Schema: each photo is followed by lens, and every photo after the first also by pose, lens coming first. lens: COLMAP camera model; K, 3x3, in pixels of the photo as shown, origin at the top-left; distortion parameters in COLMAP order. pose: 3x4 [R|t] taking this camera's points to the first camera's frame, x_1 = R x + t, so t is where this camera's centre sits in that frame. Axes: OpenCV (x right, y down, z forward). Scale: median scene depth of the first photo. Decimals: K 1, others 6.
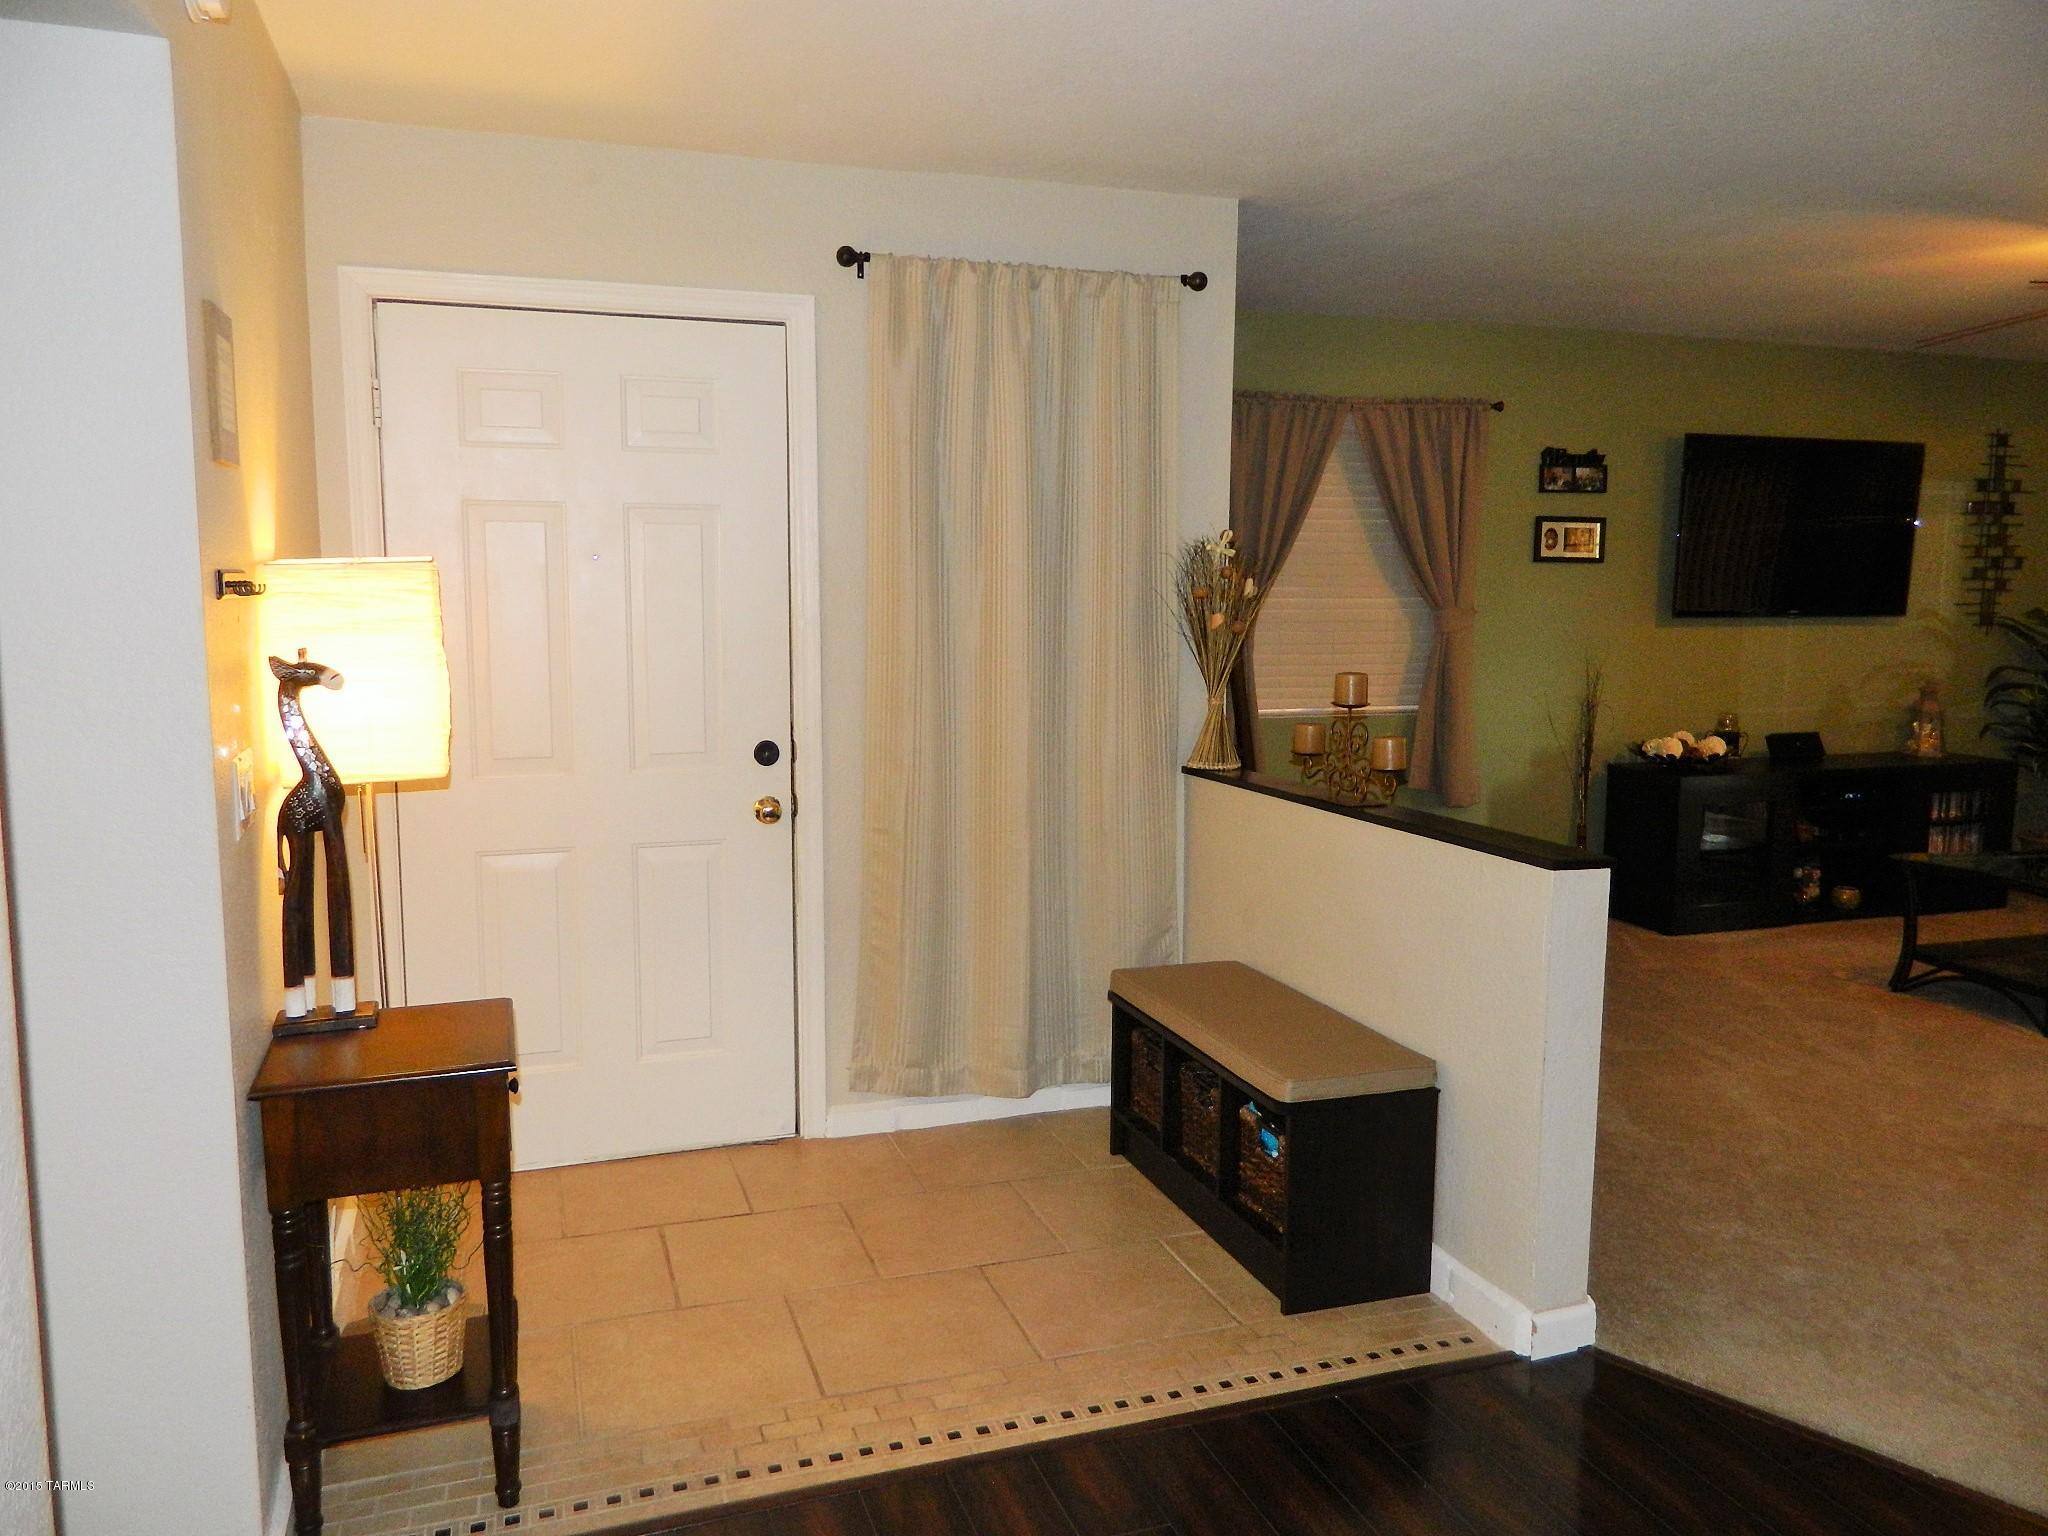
lens RADIAL K [[1519.3, 0, 1022.9], [0, 1519.3, 753.4], [0, 0, 1]] dist [0.006830, -0.003896]
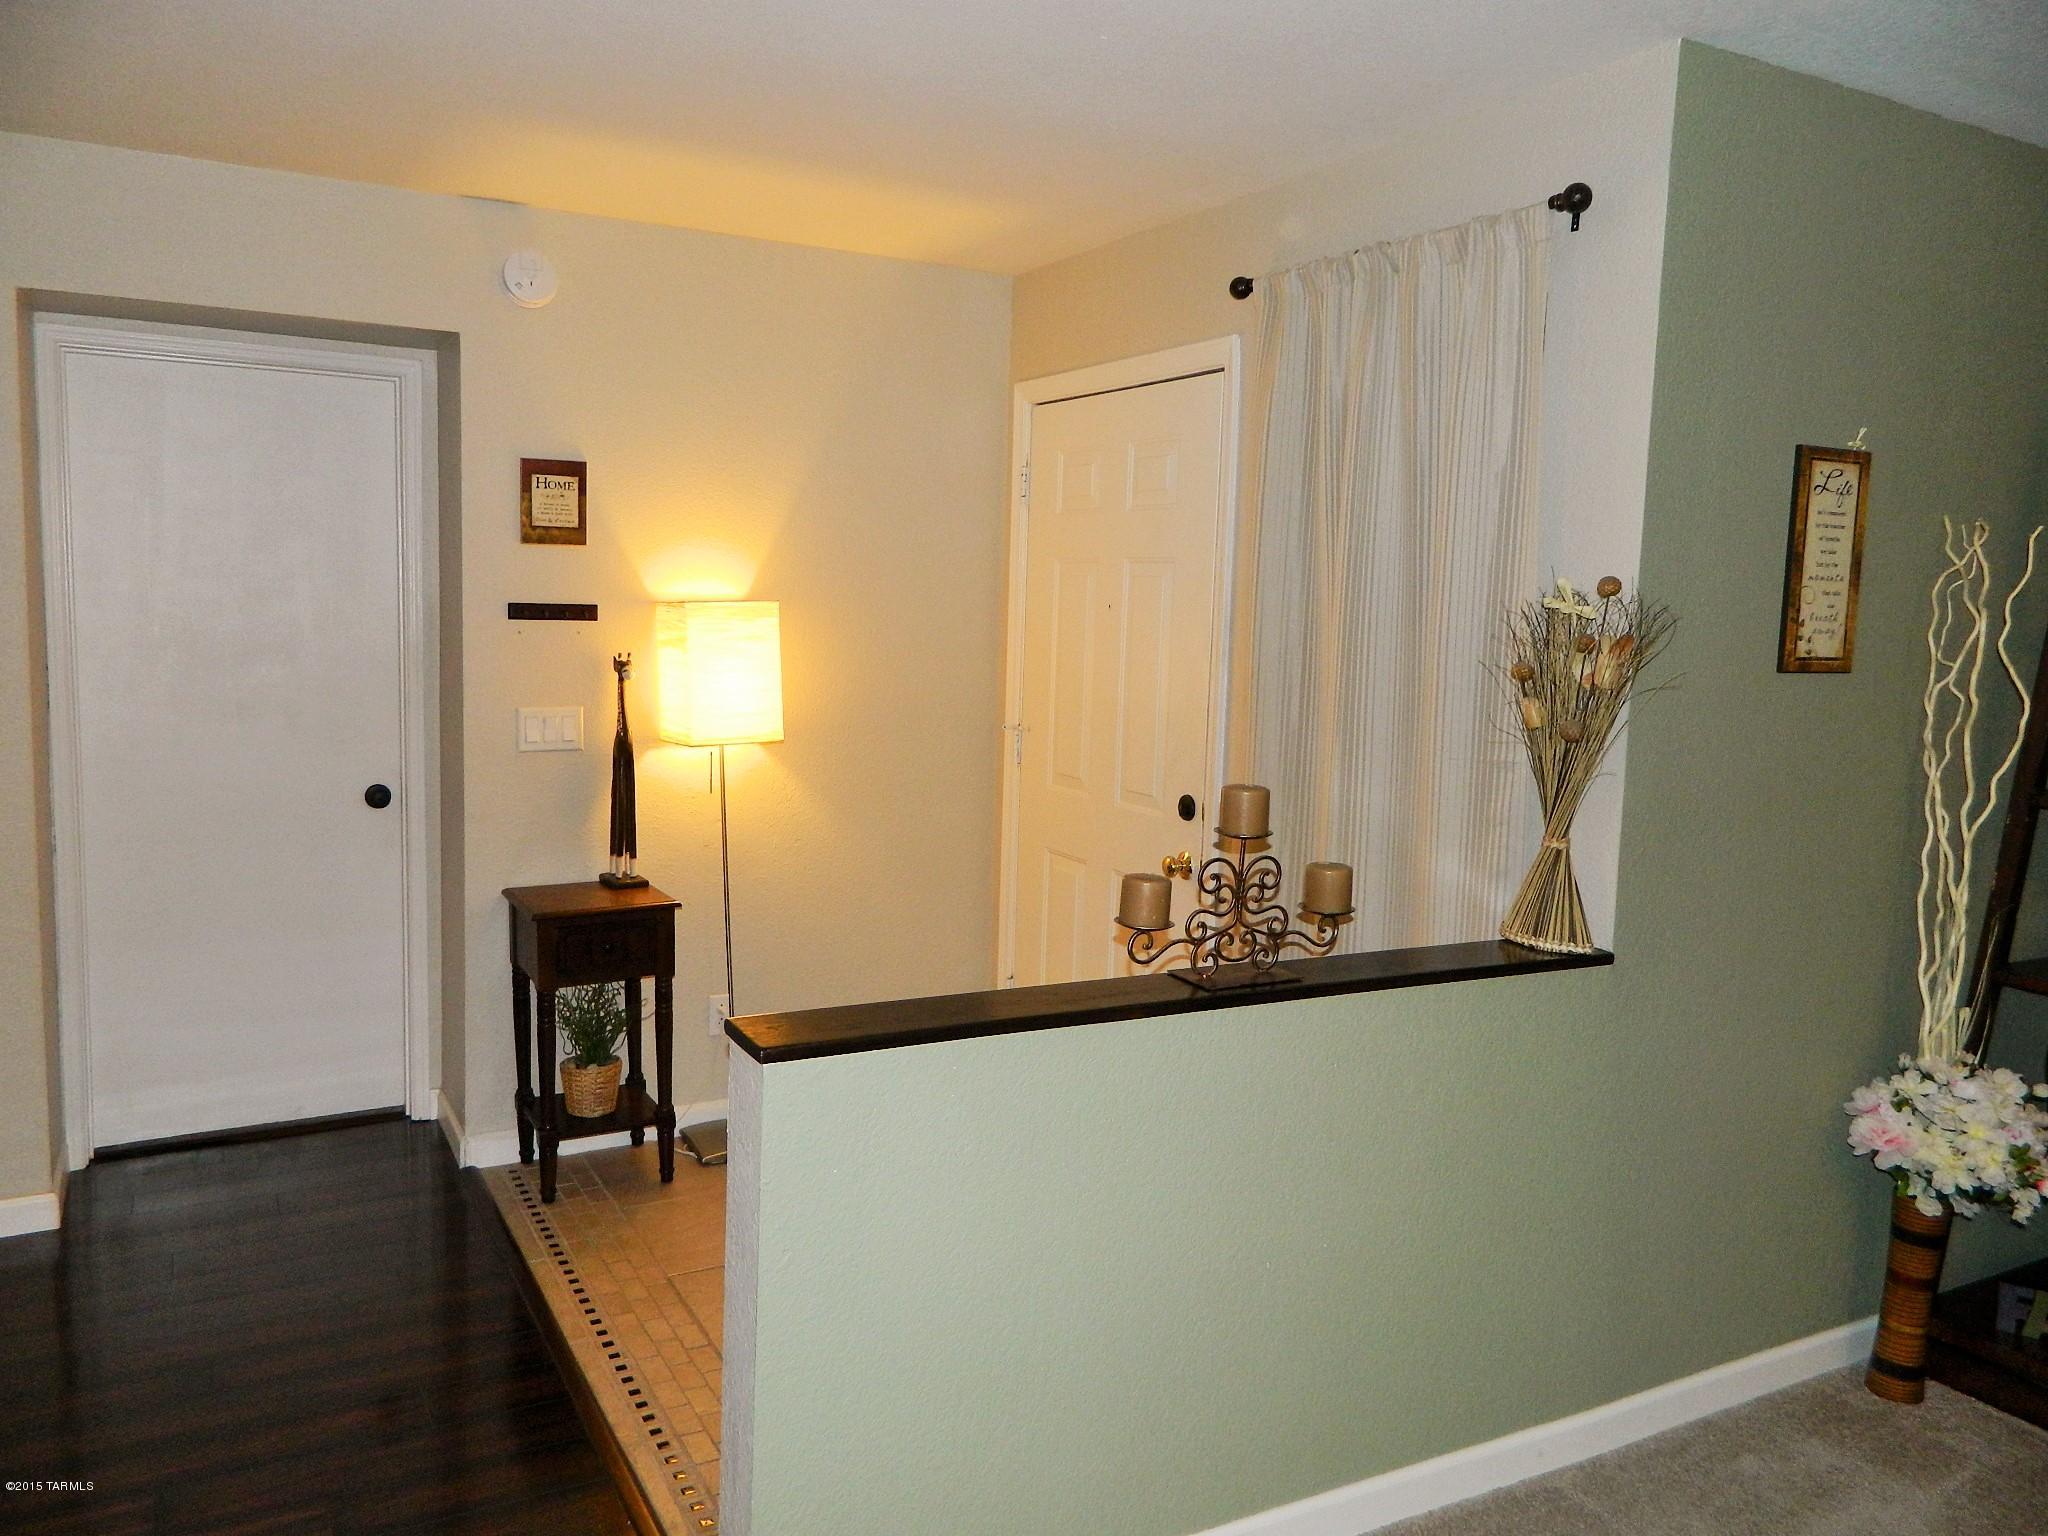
lens RADIAL K [[1519.3, 0, 1022.9], [0, 1519.3, 753.4], [0, 0, 1]] dist [0.006830, -0.003896]
pose [[0.181739, 0.101932, -0.978049, 0.461528], [-0.147489, 0.986187, 0.075374, -0.055486], [0.972223, 0.130553, 0.194263, 0.420139]]
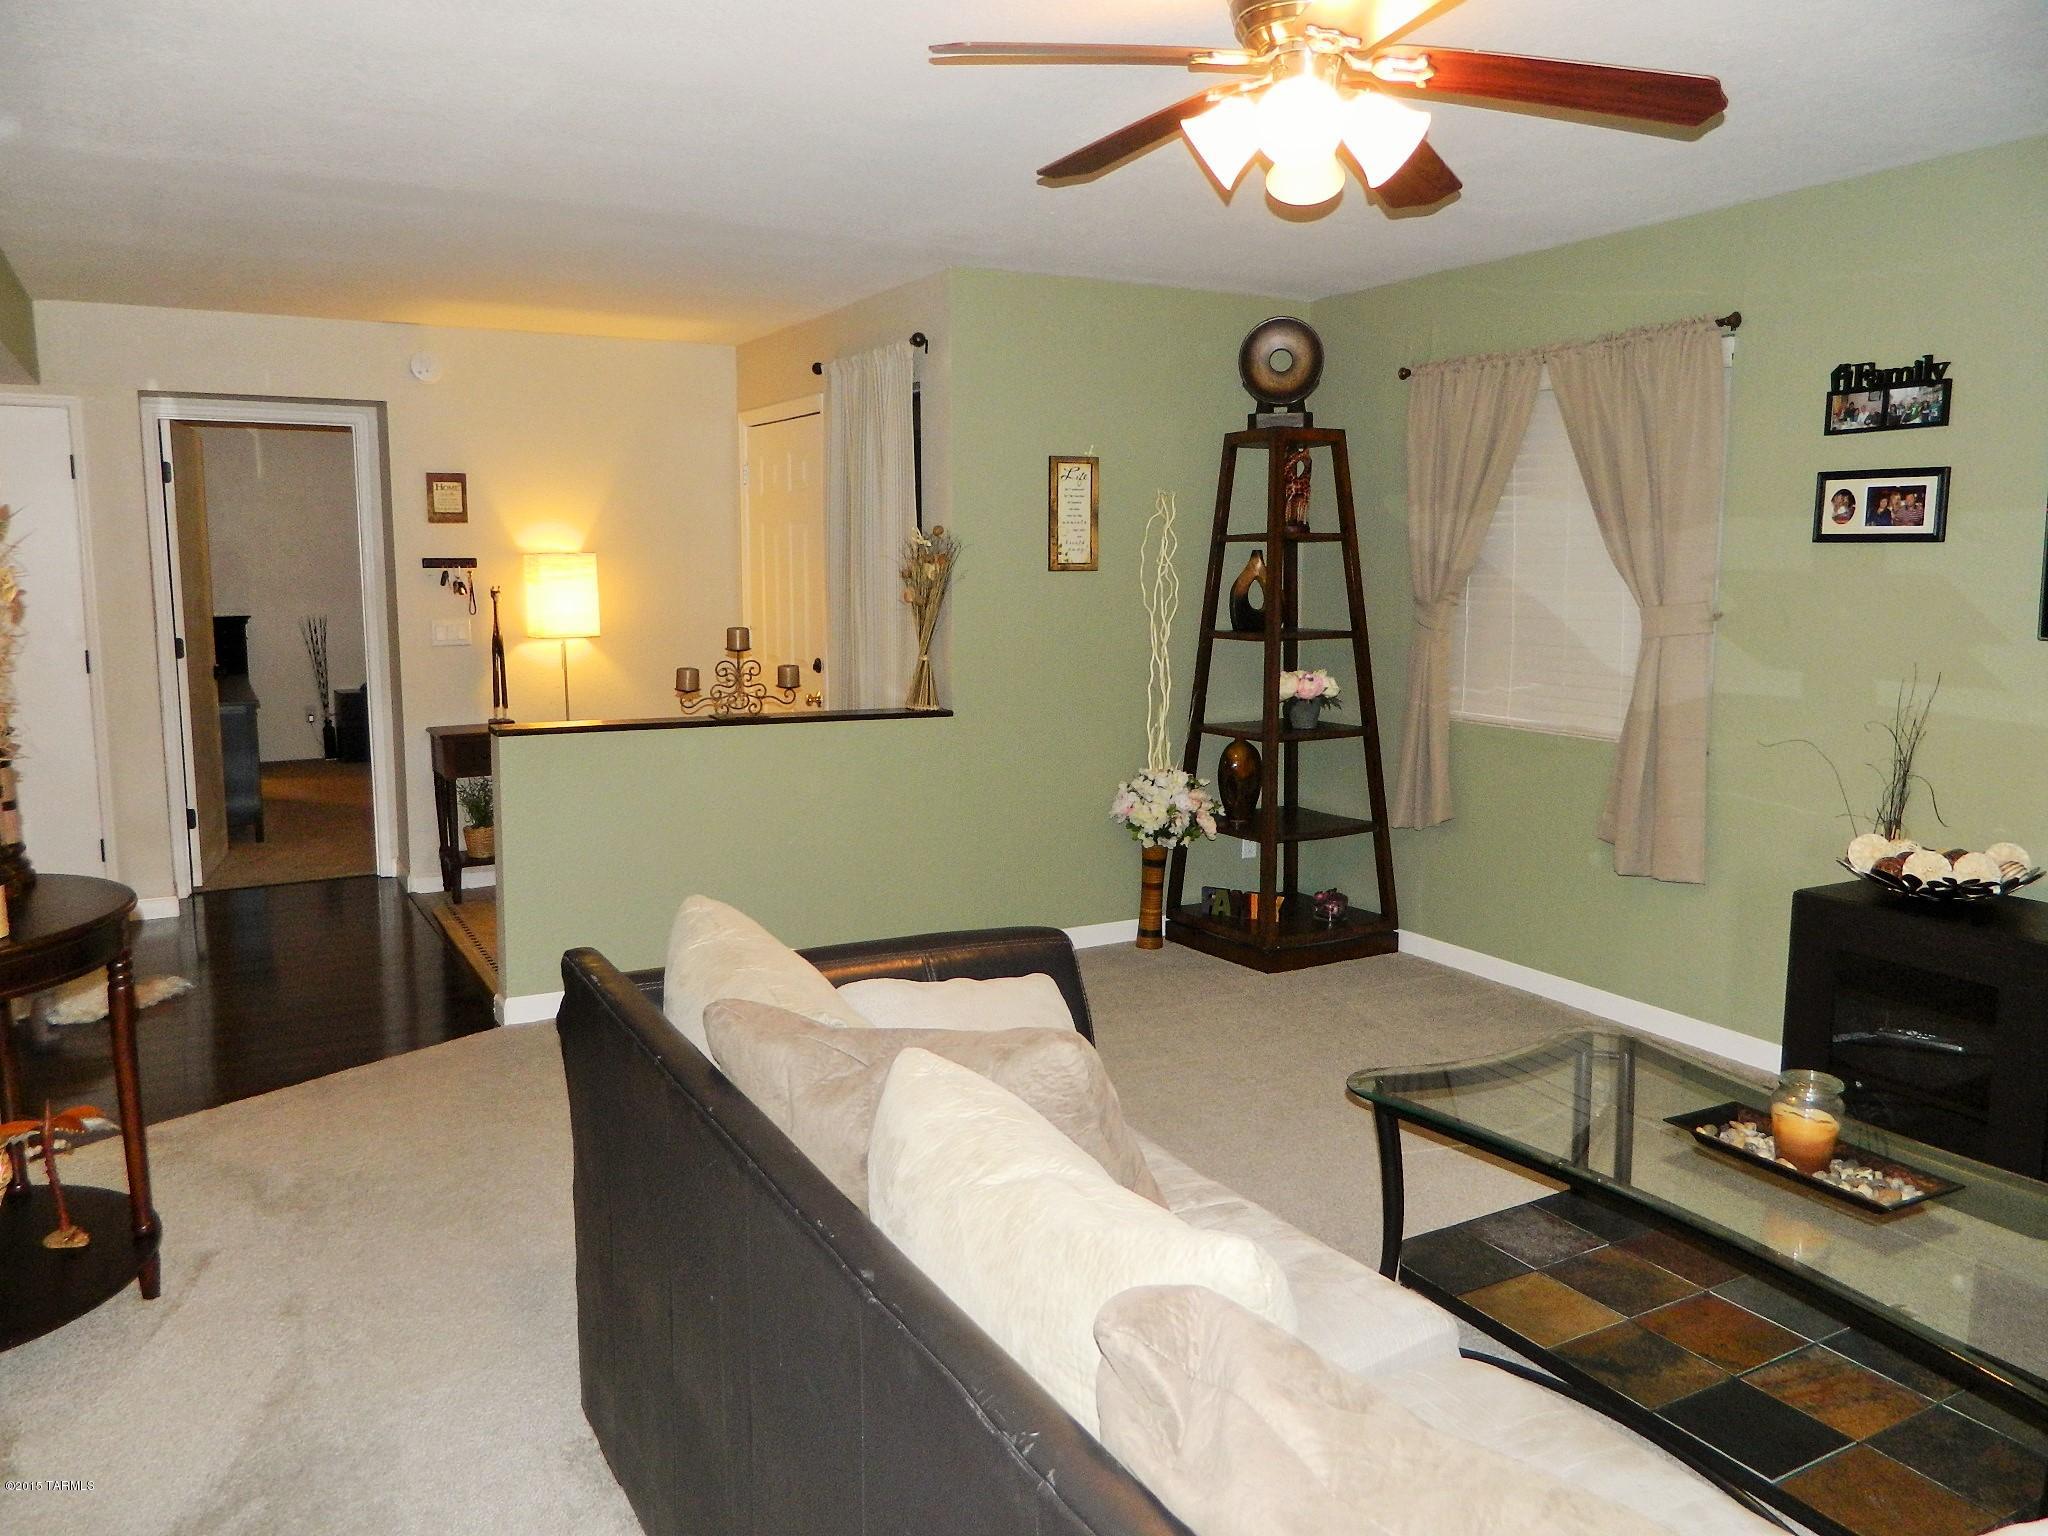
lens RADIAL K [[1519.3, 0, 1022.9], [0, 1519.3, 753.4], [0, 0, 1]] dist [0.006830, -0.003896]
pose [[0.180845, 0.122656, -0.975833, 0.918924], [-0.118526, 0.987680, 0.102179, -0.061647], [0.976344, 0.097183, 0.193155, 0.541397]]
